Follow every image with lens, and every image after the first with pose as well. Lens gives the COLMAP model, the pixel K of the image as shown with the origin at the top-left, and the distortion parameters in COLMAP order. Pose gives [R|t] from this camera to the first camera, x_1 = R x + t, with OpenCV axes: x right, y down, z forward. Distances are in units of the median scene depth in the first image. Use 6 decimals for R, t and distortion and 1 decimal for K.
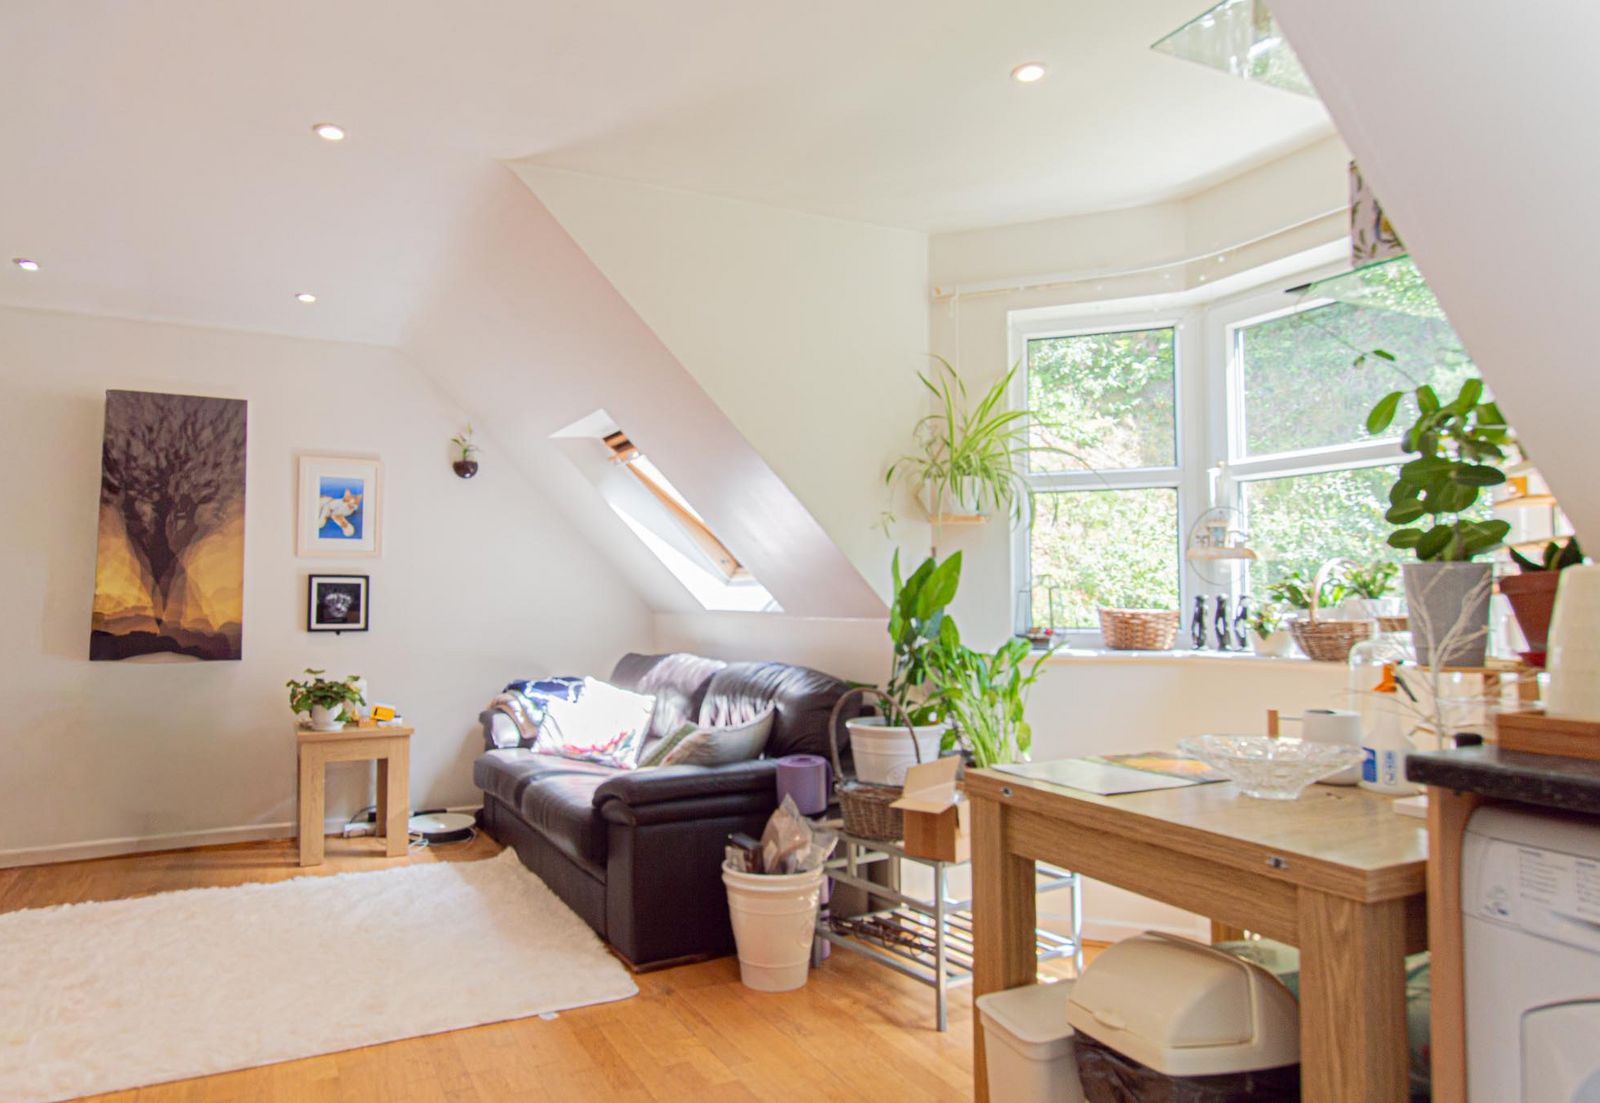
lens RADIAL K [[1028.3, 0, 800.0], [0, 1028.3, 551.5], [0, 0, 1]] dist [0.006733, 0.001423]
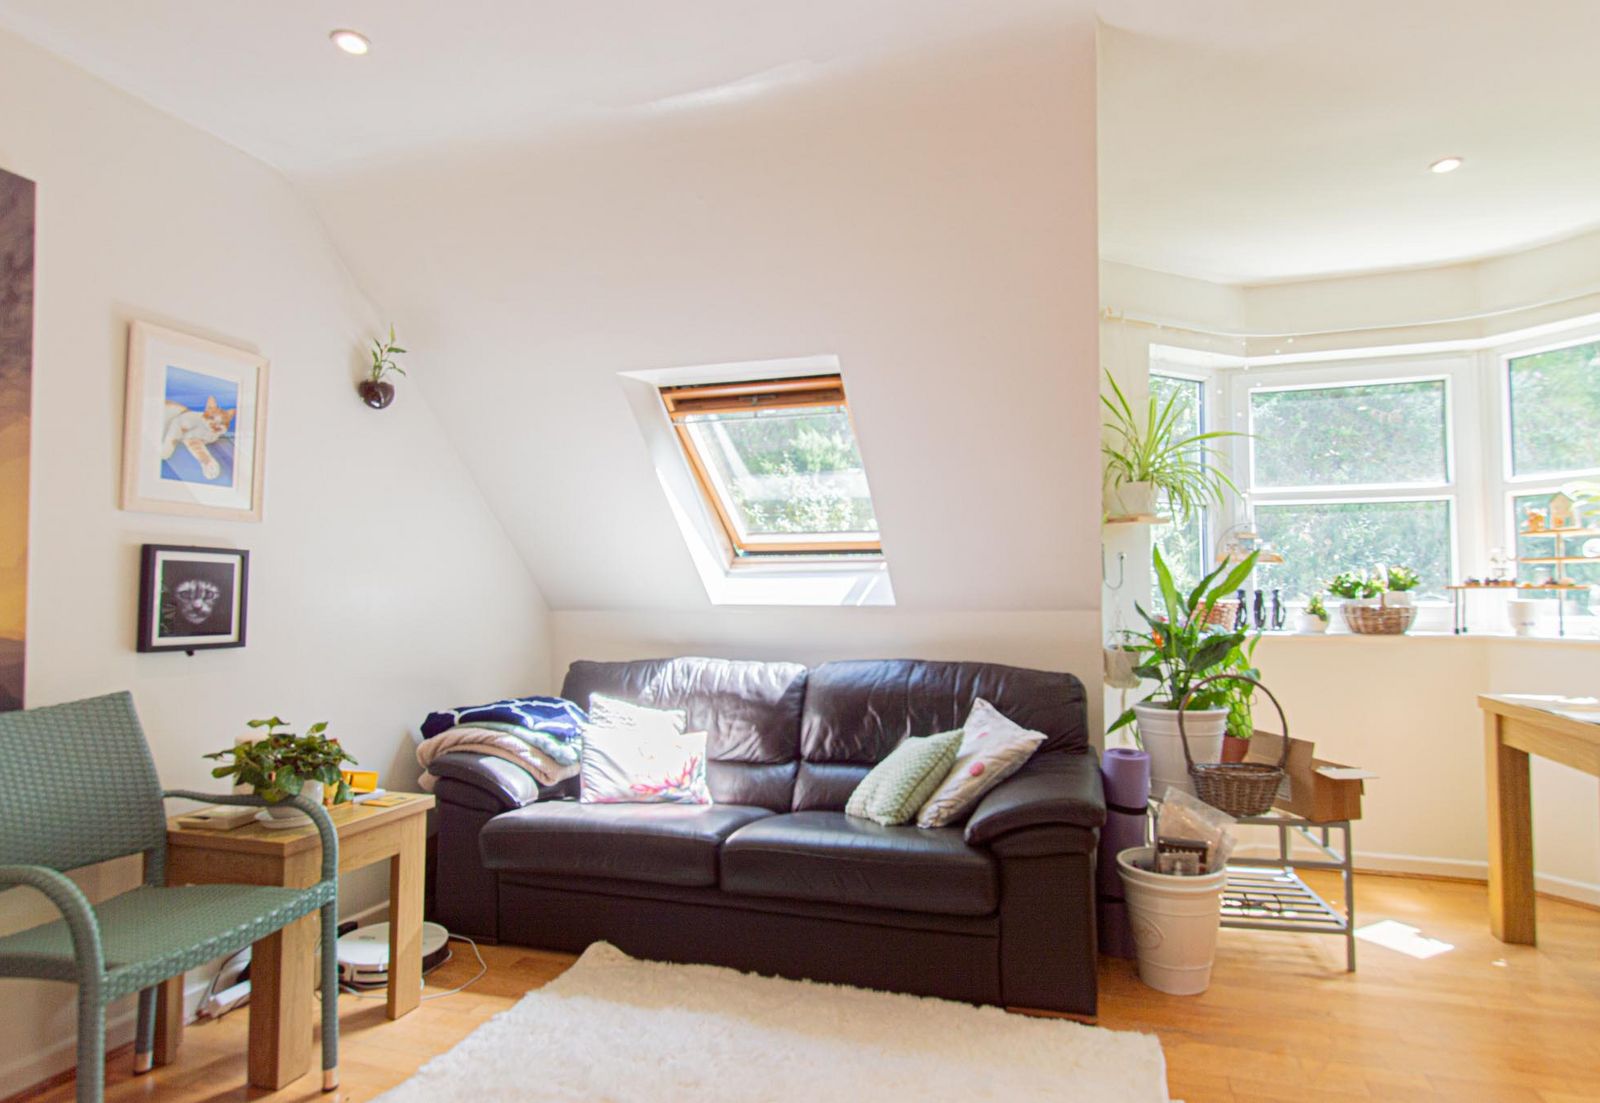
lens RADIAL K [[864.5, 0, 798.3], [0, 864.5, 558.9], [0, 0, 1]] dist [0.002588, -0.001234]
pose [[0.694018, 0.029577, 0.719350, -0.577416], [-0.032410, 0.999426, -0.009824, 0.023674], [-0.719228, -0.016496, 0.694578, 0.456622]]
